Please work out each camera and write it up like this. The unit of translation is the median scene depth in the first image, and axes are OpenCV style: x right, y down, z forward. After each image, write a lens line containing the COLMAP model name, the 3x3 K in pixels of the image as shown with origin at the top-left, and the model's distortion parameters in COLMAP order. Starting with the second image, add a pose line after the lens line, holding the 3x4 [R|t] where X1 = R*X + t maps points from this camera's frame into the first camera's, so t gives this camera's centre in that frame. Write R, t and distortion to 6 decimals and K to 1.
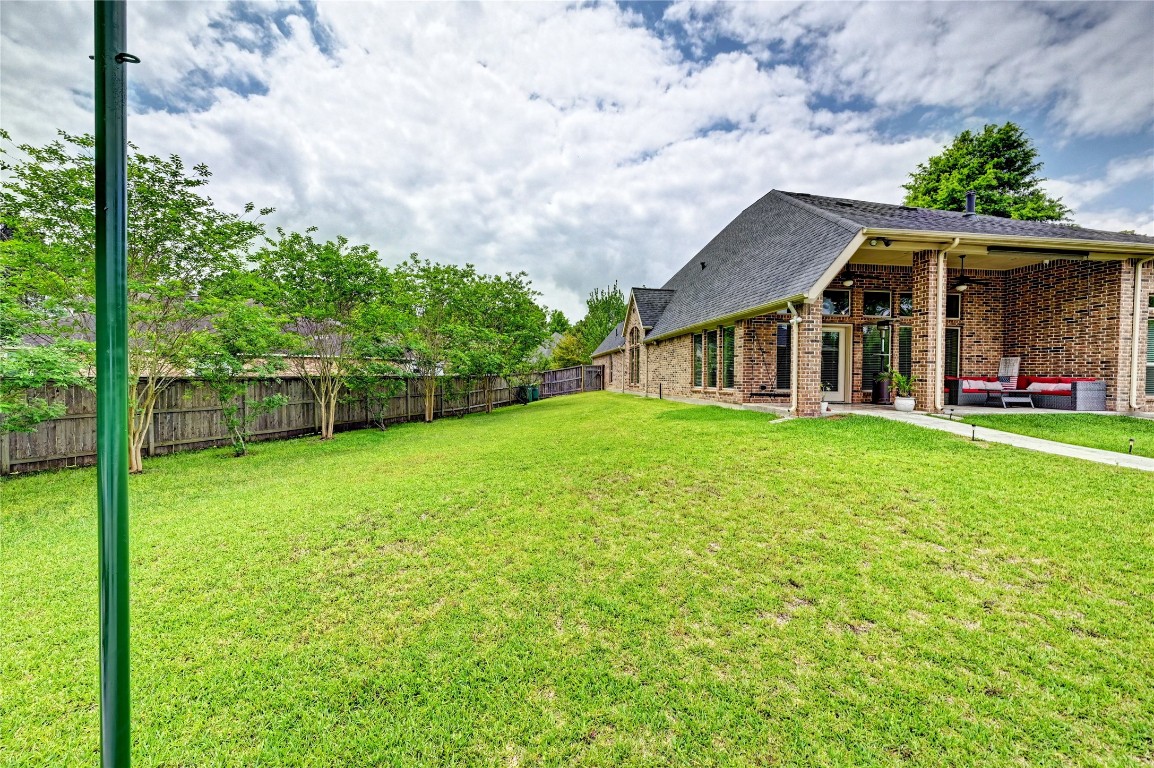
lens RADIAL K [[452.6, 0, 578.5], [0, 452.6, 383.8], [0, 0, 1]] dist [-0.003821, 0.000431]
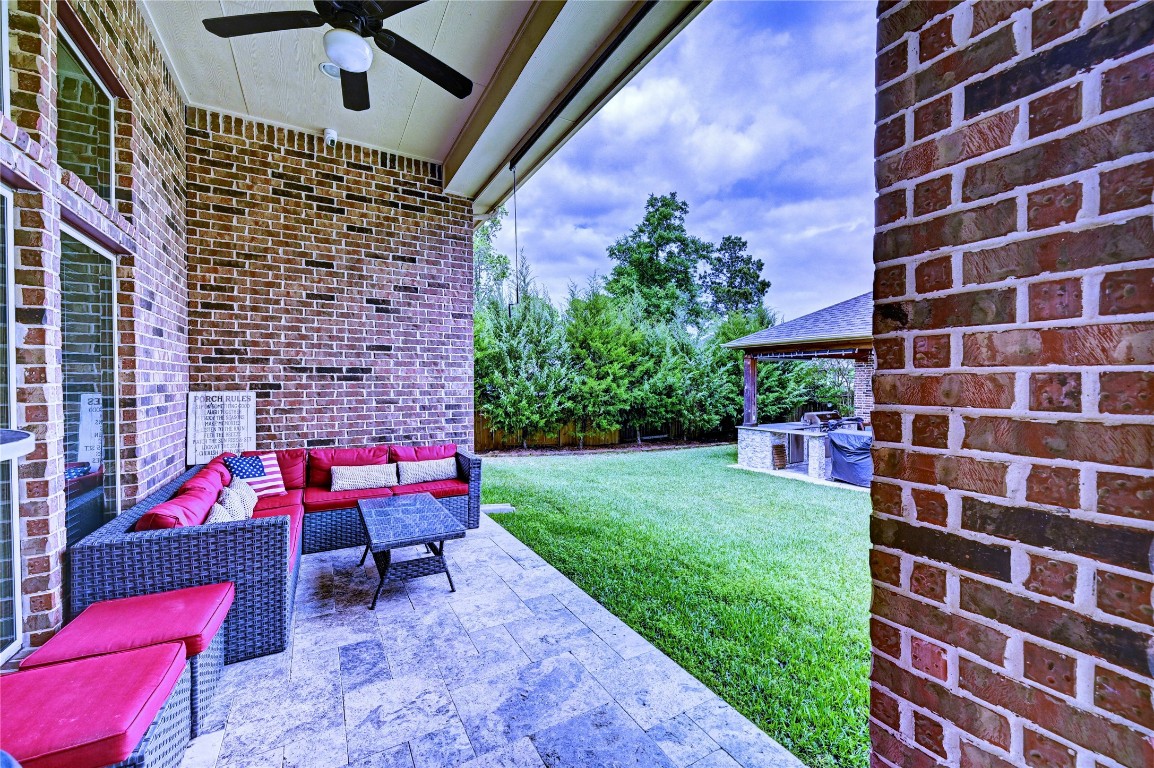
lens RADIAL K [[452.6, 0, 576.5], [0, 452.6, 386.7], [0, 0, 1]] dist [-0.003821, 0.000431]
pose [[-0.375987, -0.019398, 0.926422, 0.615365], [0.014587, 0.999533, 0.026849, -0.072323], [-0.926510, 0.023608, -0.375528, 0.960991]]
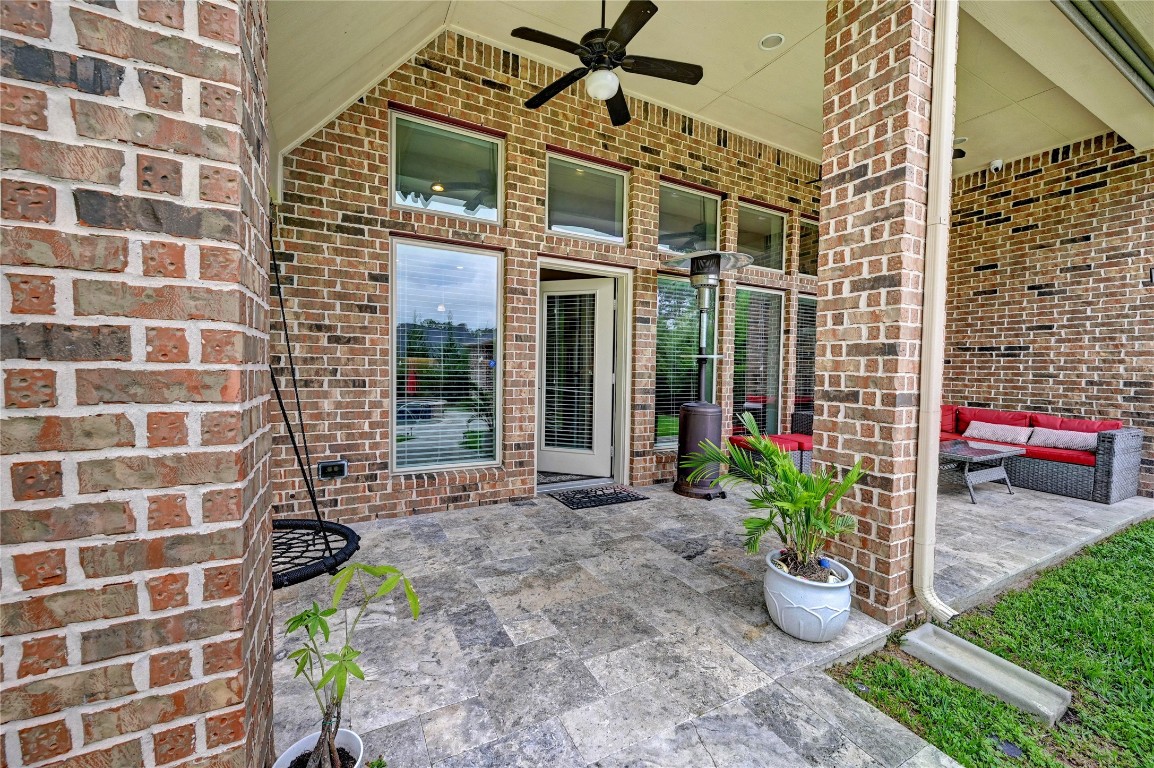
lens RADIAL K [[452.6, 0, 580.6], [0, 452.6, 385.2], [0, 0, 1]] dist [-0.003821, 0.000431]
pose [[0.934470, -0.006069, 0.355990, 0.462538], [-0.002383, 0.999726, 0.023300, -0.050367], [-0.356033, -0.022622, 0.934199, 0.711655]]
